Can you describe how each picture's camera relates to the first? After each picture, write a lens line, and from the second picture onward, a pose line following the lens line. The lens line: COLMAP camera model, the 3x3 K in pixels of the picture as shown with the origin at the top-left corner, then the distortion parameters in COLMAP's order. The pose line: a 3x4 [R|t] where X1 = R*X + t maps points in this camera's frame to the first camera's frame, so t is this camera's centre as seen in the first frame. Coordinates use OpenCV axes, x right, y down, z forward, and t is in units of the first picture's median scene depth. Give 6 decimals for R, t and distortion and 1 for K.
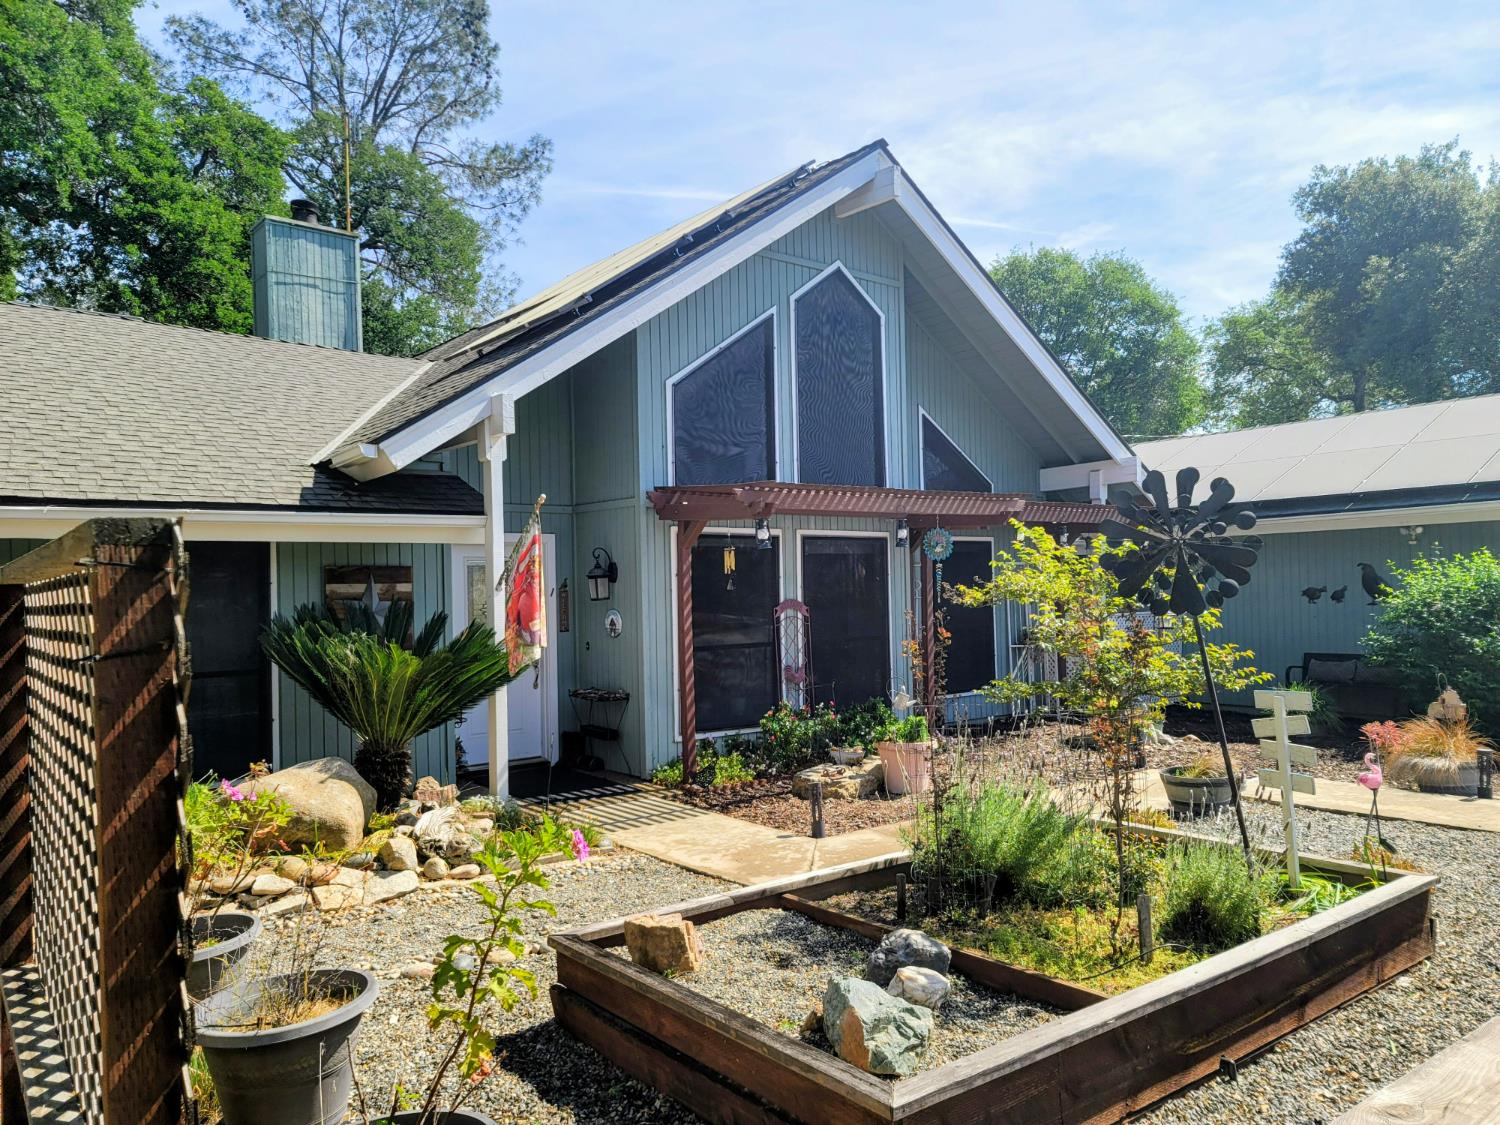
lens RADIAL K [[1077.8, 0, 750.0], [0, 1077.8, 562.5], [0, 0, 1]] dist [0.052261, -0.087279]
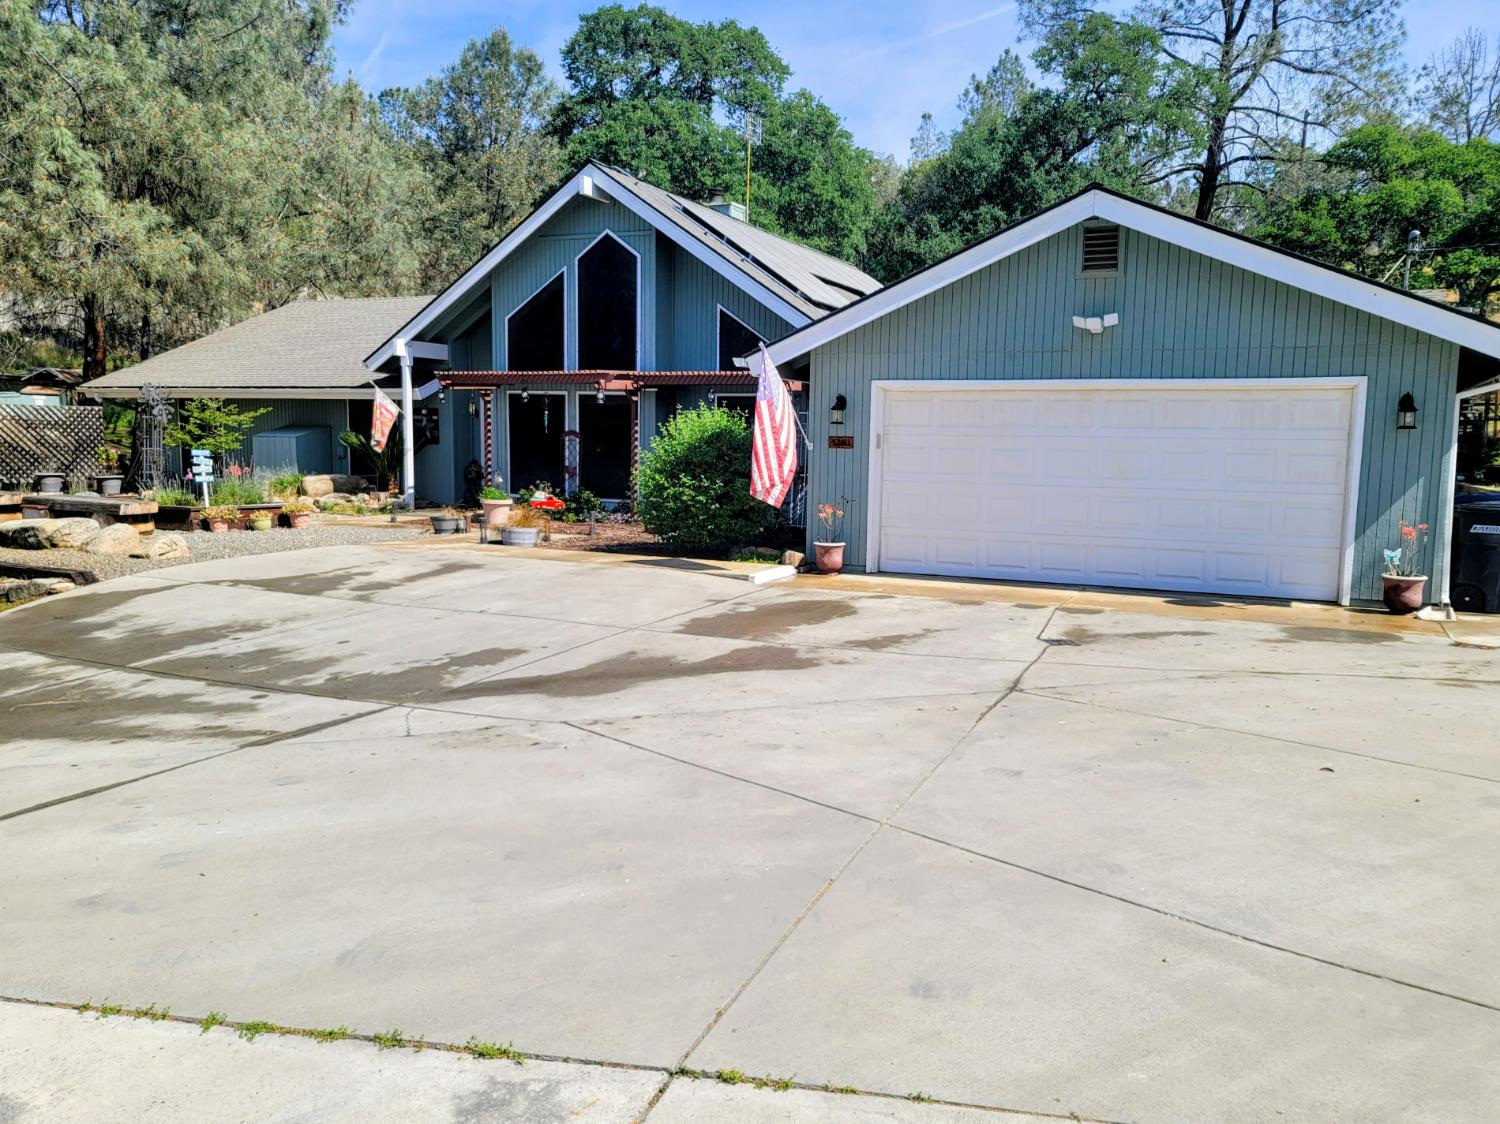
lens RADIAL K [[1138.4, 0, 787.1], [0, 1138.4, 551.9], [0, 0, 1]] dist [0.055115, -0.004533]
pose [[0.430712, 0.125477, -0.893724, 1.934350], [-0.012135, 0.991003, 0.133286, -0.023292], [0.902408, -0.046562, 0.428360, 0.486711]]
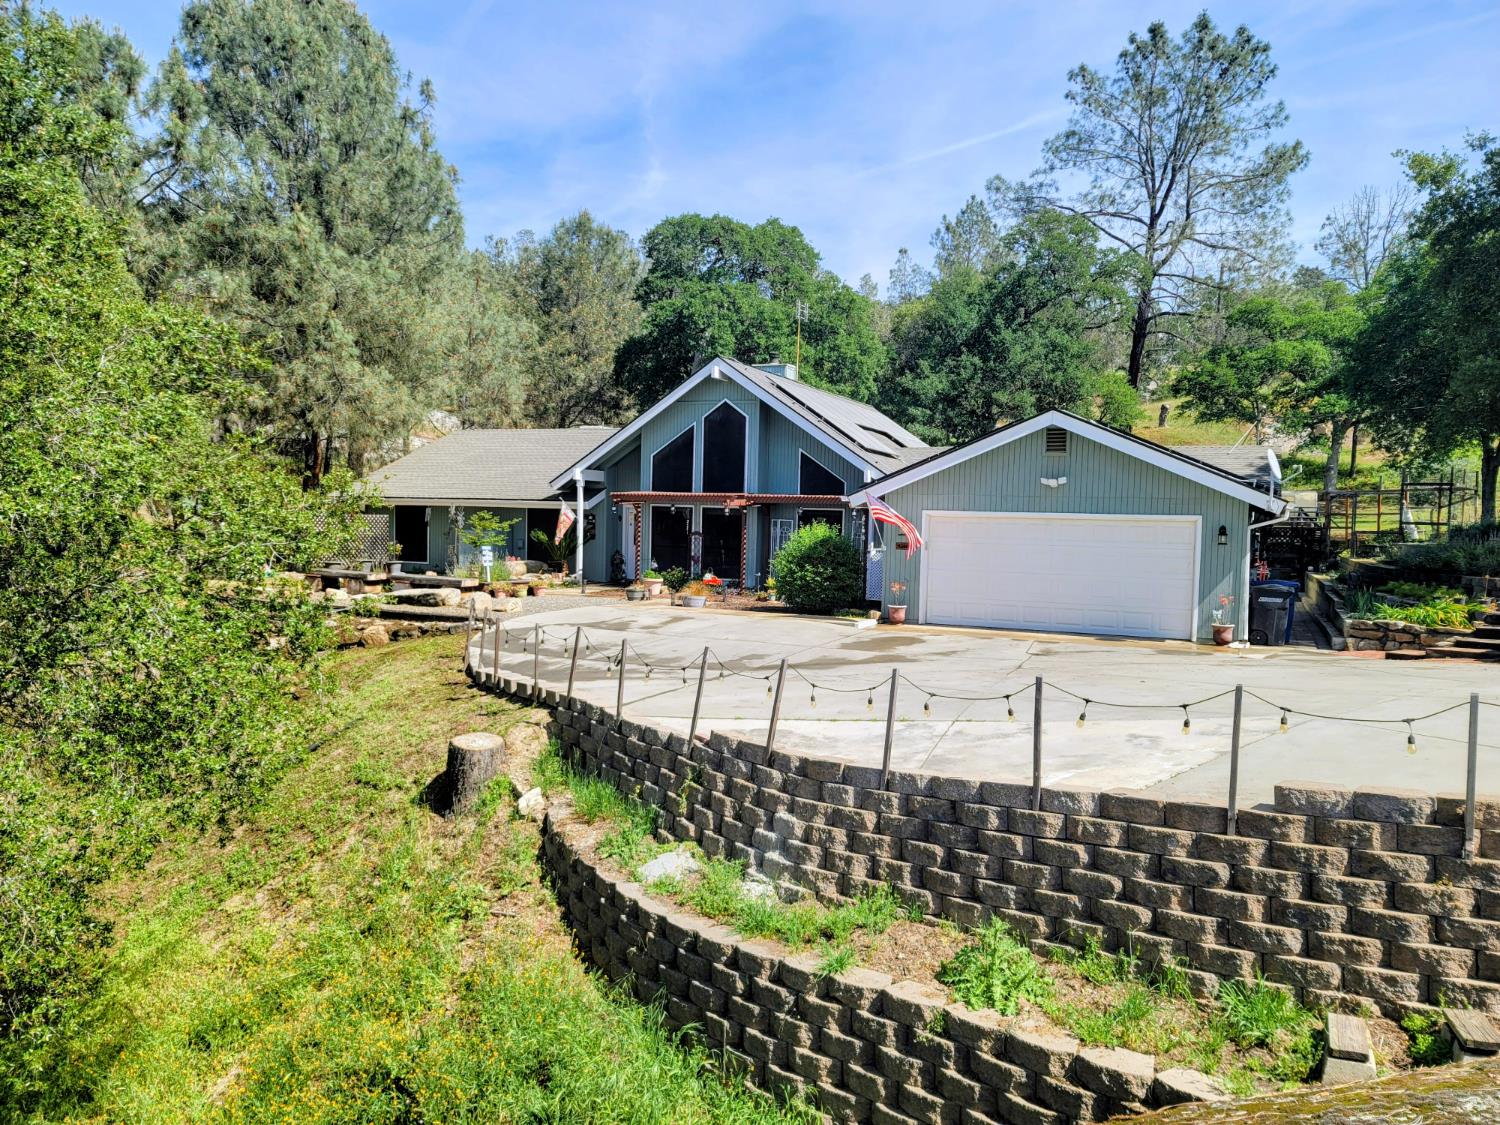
lens RADIAL K [[1087.1, 0, 774.9], [0, 1087.1, 557.8], [0, 0, 1]] dist [0.064858, 0.004581]
pose [[0.443020, 0.069837, -0.893787, 2.522645], [-0.020917, 0.997495, 0.067573, -0.086193], [0.896268, -0.011241, 0.443371, -0.024809]]
